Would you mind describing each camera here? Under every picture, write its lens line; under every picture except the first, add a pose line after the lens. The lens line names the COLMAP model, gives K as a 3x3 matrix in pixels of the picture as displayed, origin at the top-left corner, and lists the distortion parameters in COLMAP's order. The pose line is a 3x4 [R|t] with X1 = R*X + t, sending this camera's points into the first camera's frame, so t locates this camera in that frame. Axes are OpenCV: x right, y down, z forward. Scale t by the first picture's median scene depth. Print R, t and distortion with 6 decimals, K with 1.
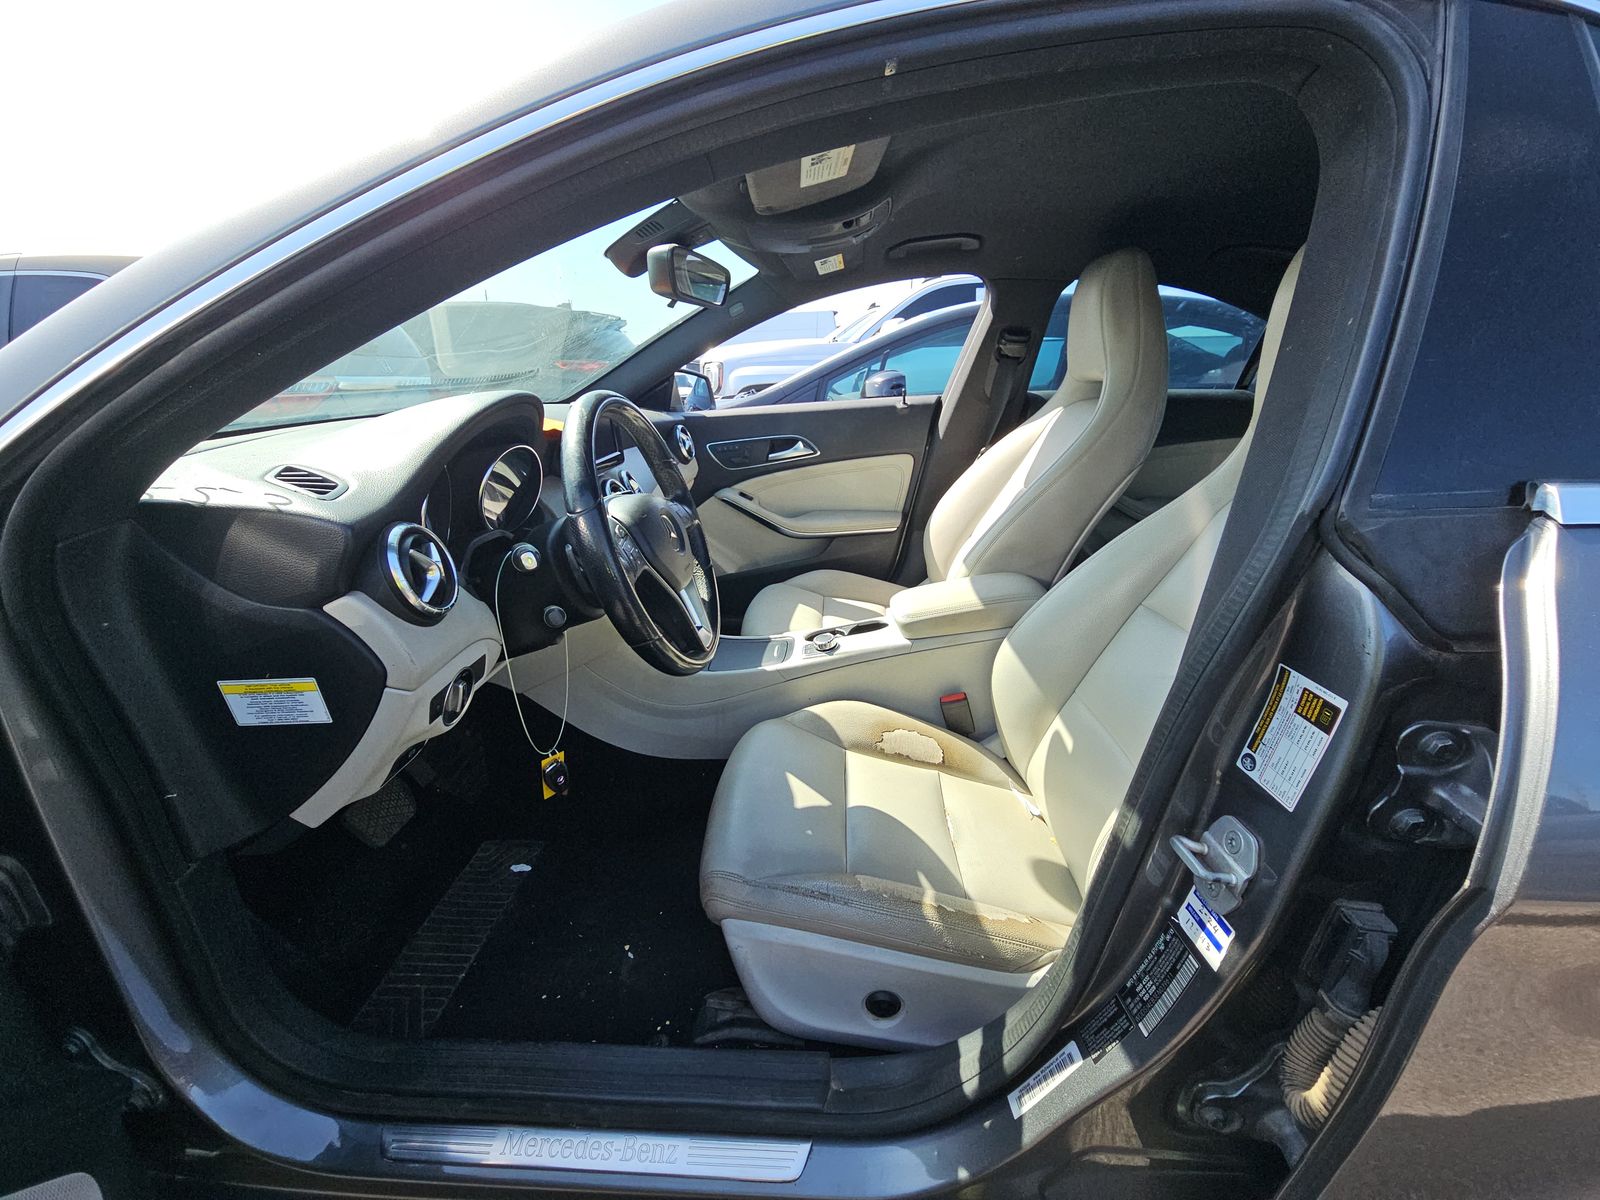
lens RADIAL K [[648.8, 0, 798.1], [0, 648.8, 610.8], [0, 0, 1]] dist [0.000688, -0.006432]
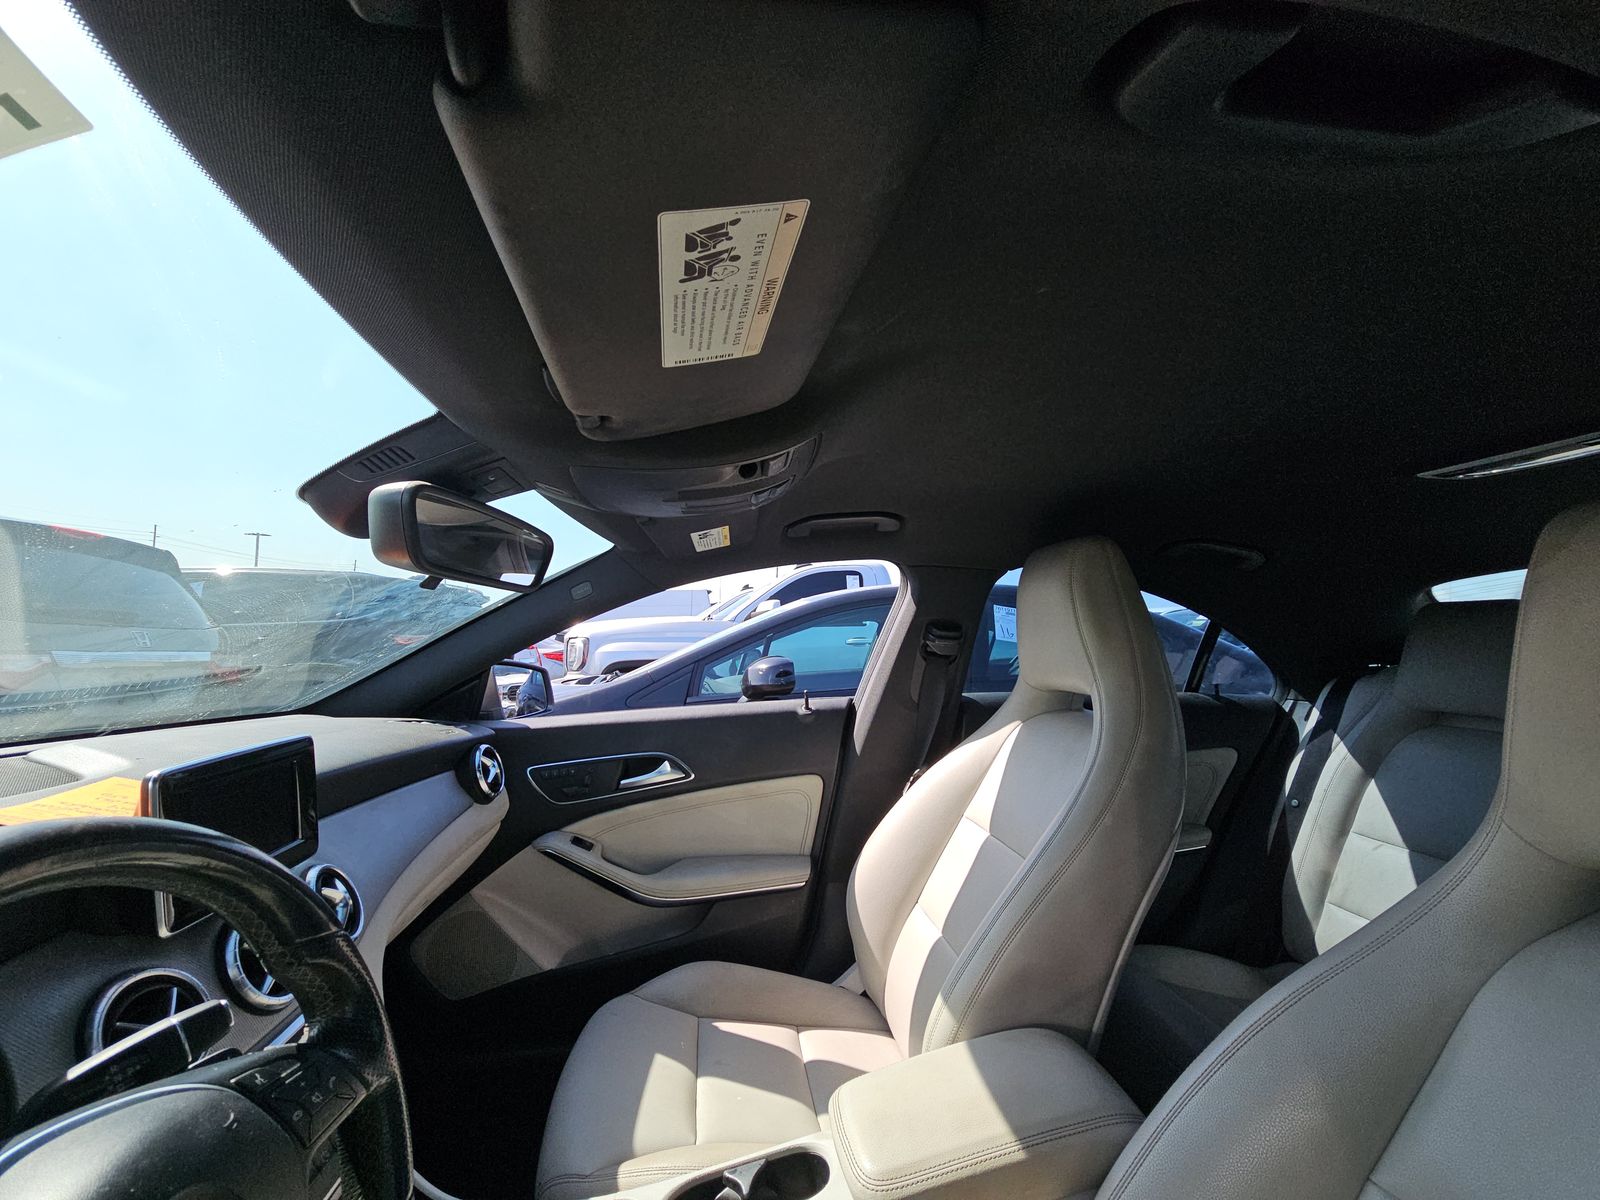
lens RADIAL K [[648.8, 0, 798.1], [0, 648.8, 610.8], [0, 0, 1]] dist [0.000688, -0.006432]
pose [[0.981786, 0.022919, 0.188601, 0.007165], [0.052729, 0.920830, -0.386384, -0.137463], [-0.182525, 0.389291, 0.902849, 0.282417]]
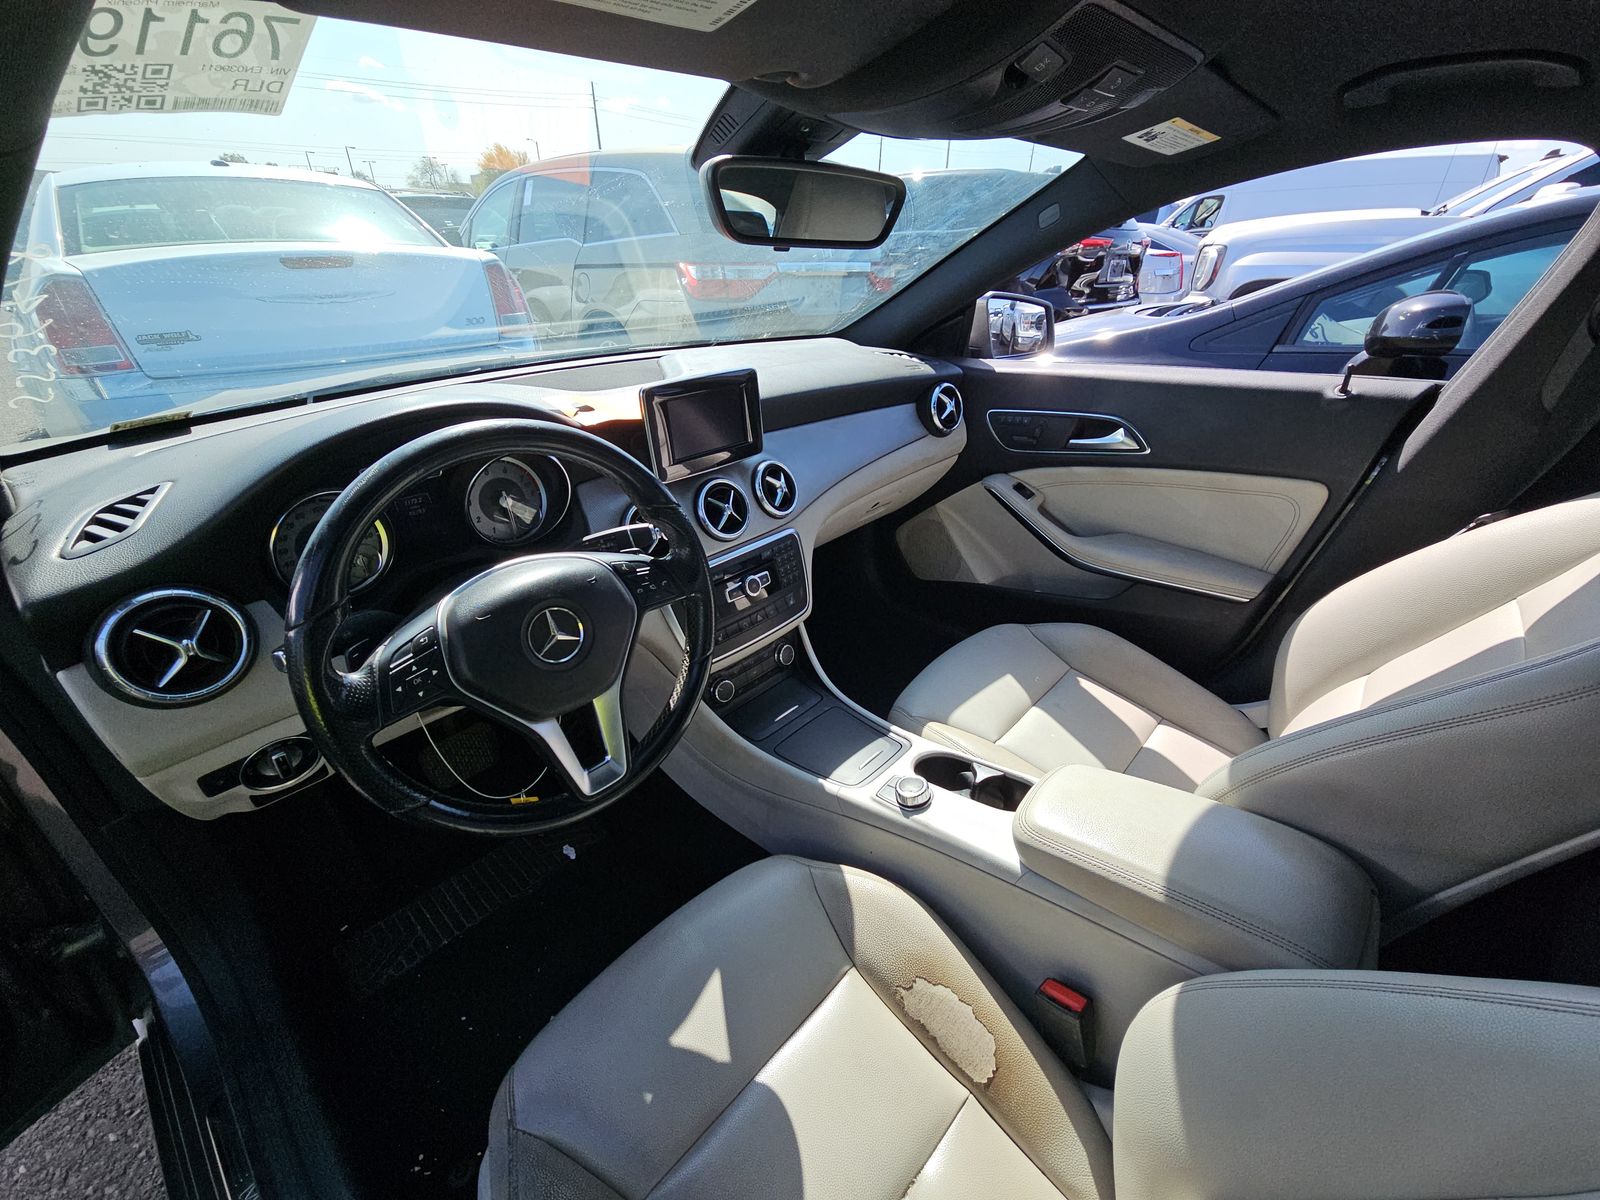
lens RADIAL K [[648.8, 0, 798.1], [0, 648.8, 610.8], [0, 0, 1]] dist [0.000688, -0.006432]
pose [[0.765084, 0.324050, -0.556451, 0.183473], [-0.225384, 0.944248, 0.239995, -0.180865], [0.603199, -0.058201, 0.795465, 0.298415]]
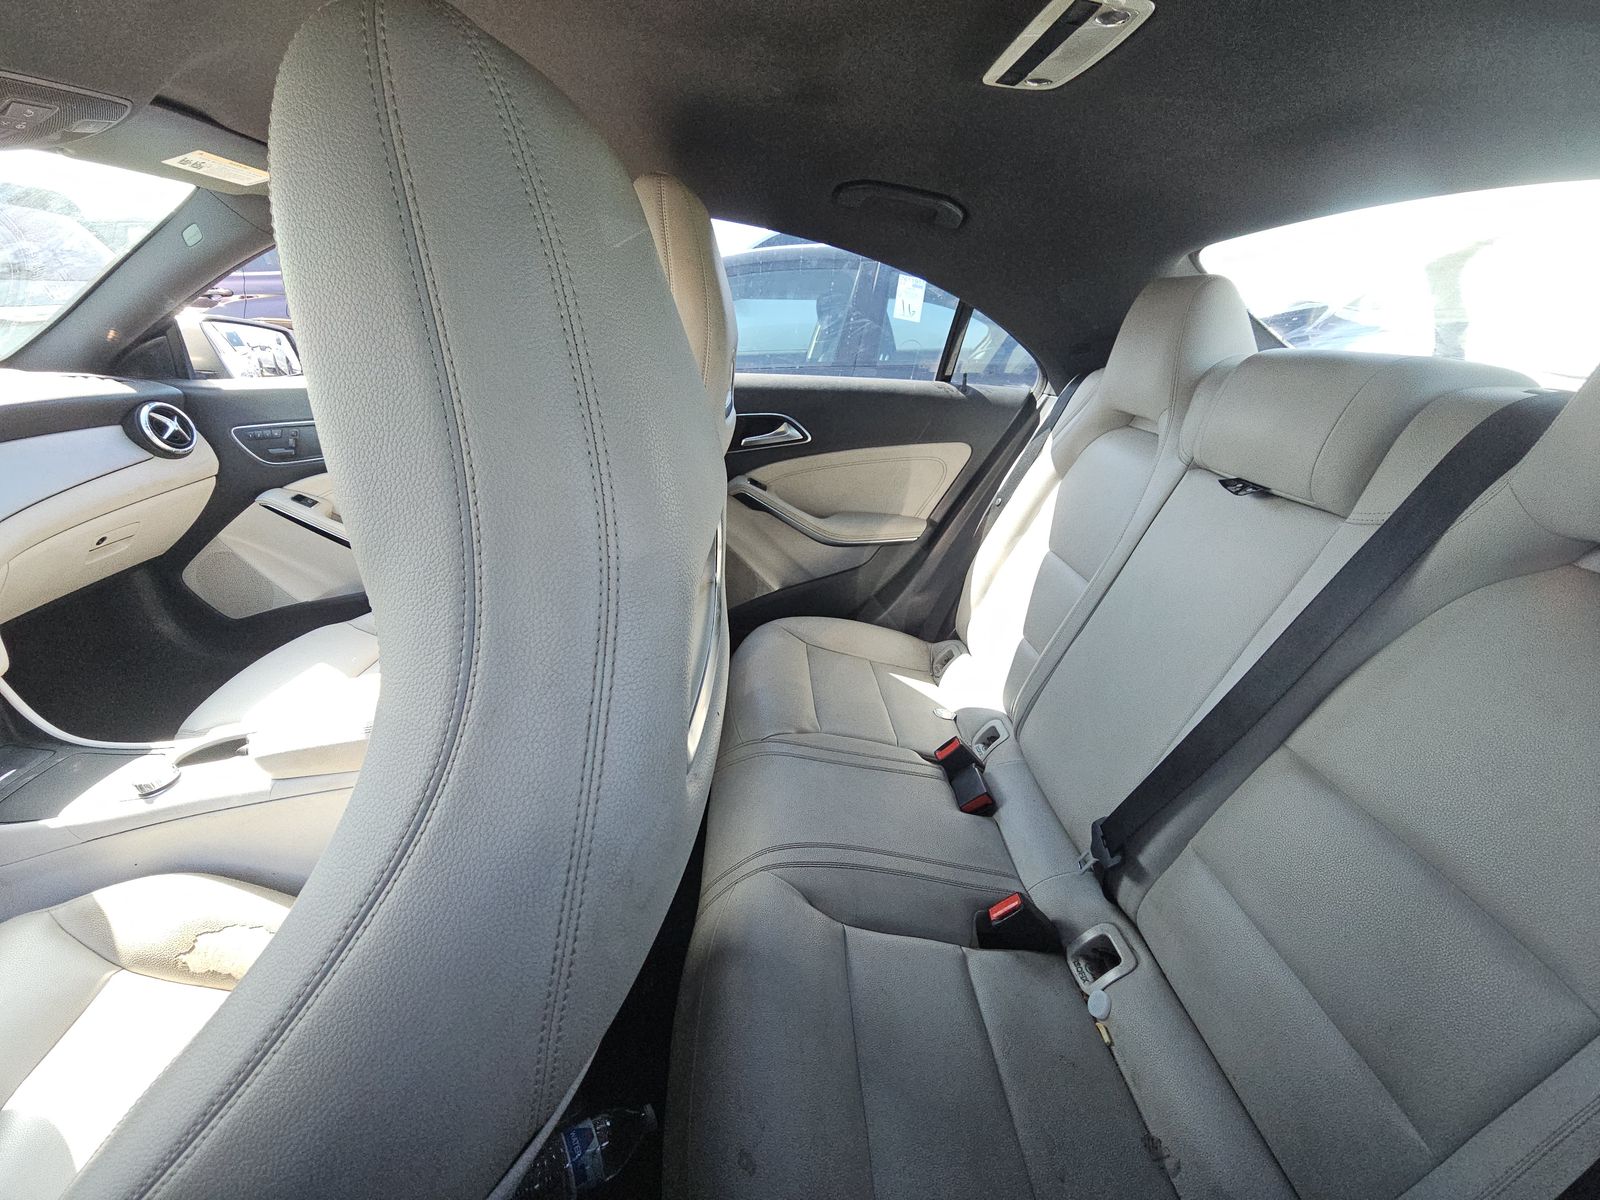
lens RADIAL K [[648.8, 0, 798.1], [0, 648.8, 610.8], [0, 0, 1]] dist [0.000688, -0.006432]
pose [[0.993885, 0.001800, 0.110406, 0.425575], [-0.009698, 0.997426, 0.071038, -0.118658], [-0.109994, -0.071674, 0.991345, 0.221911]]
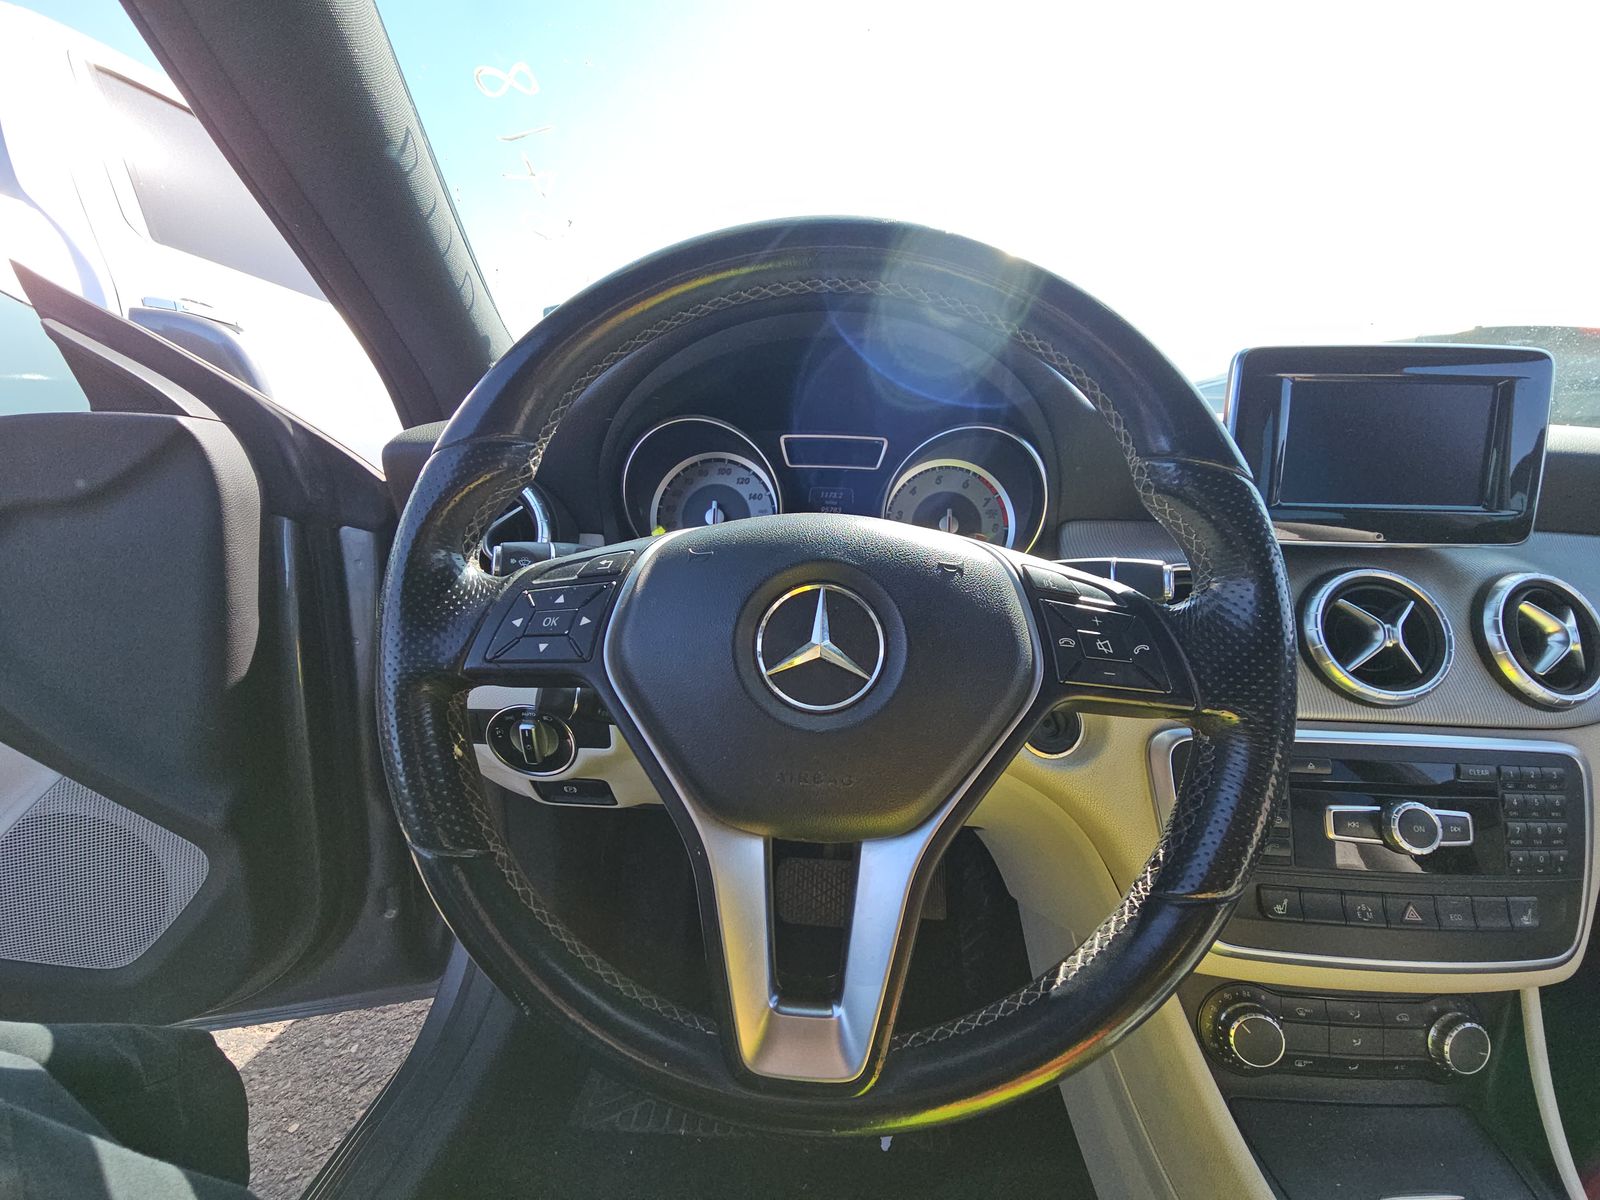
lens RADIAL K [[645.4, 0, 800.0], [0, 645.4, 600.0], [0, 0, 1]] dist [0.034368, -0.020820]
pose [[0.006300, 0.206692, -0.978386, 0.045949], [-0.371485, 0.908870, 0.189614, -0.096144], [0.928417, 0.362261, 0.082508, 0.468498]]
